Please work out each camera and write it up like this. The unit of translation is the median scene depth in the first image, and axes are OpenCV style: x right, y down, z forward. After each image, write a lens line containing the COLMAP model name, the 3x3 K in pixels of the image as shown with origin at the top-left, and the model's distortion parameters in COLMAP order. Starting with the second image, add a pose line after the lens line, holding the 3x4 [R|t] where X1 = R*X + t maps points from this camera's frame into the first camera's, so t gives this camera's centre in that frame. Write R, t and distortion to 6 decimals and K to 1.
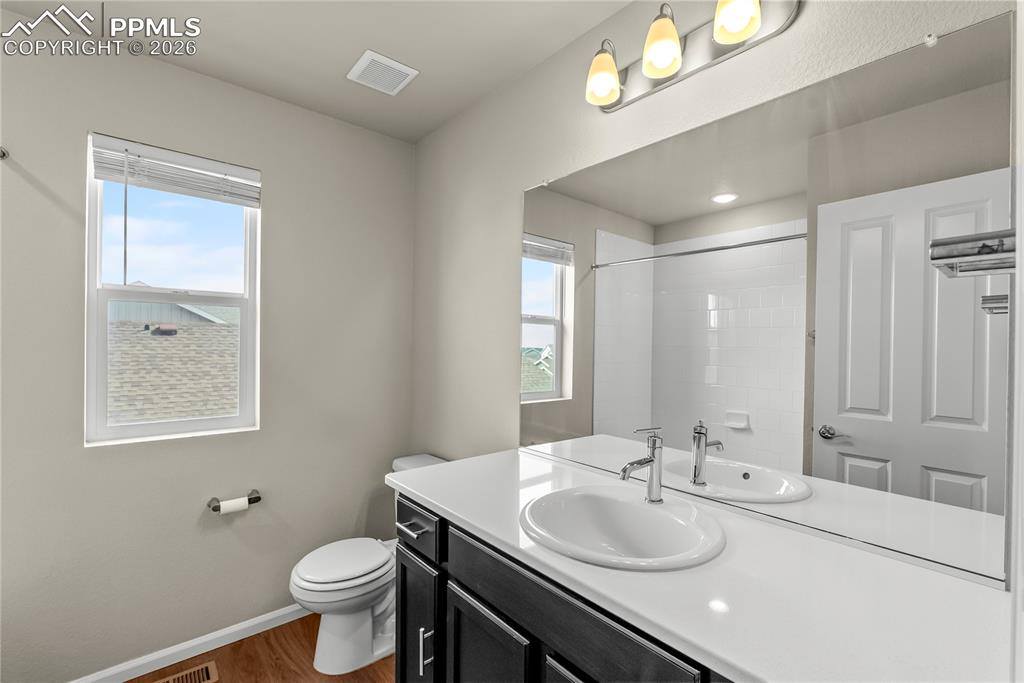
lens RADIAL K [[448.6, 0, 510.8], [0, 448.6, 351.1], [0, 0, 1]] dist [-0.010650, 0.000099]
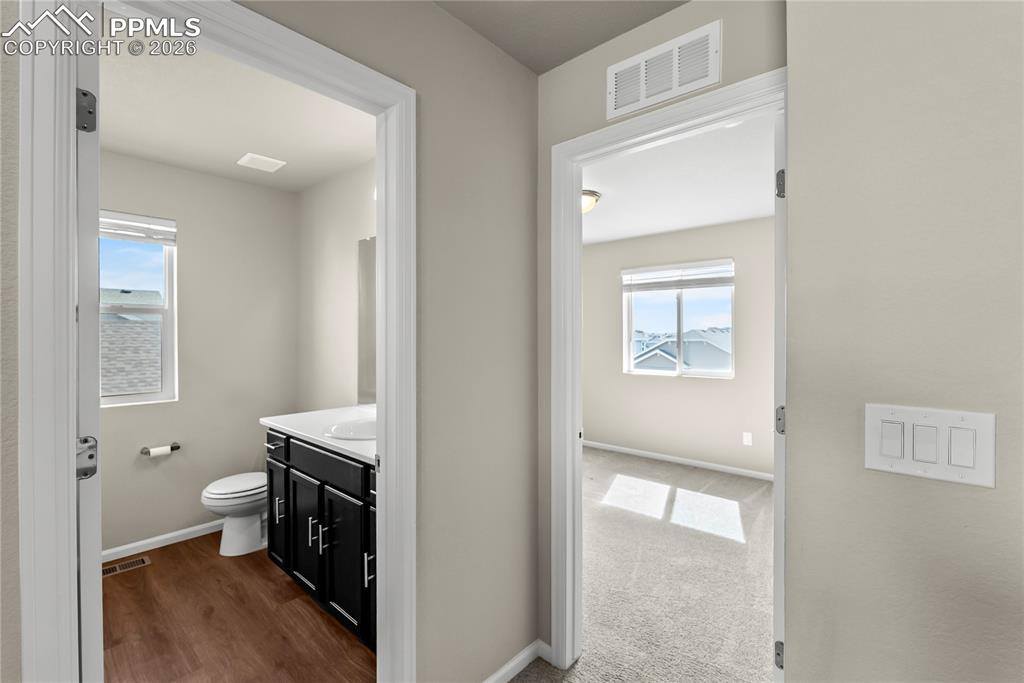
lens RADIAL K [[445.4, 0, 512.0], [0, 445.4, 341.5], [0, 0, 1]] dist [-0.016233, 0.000181]
pose [[0.990238, -0.017610, 0.138267, 0.319811], [0.017754, 0.999842, 0.000193, 0.005234], [-0.138248, 0.002264, 0.990395, -0.574153]]
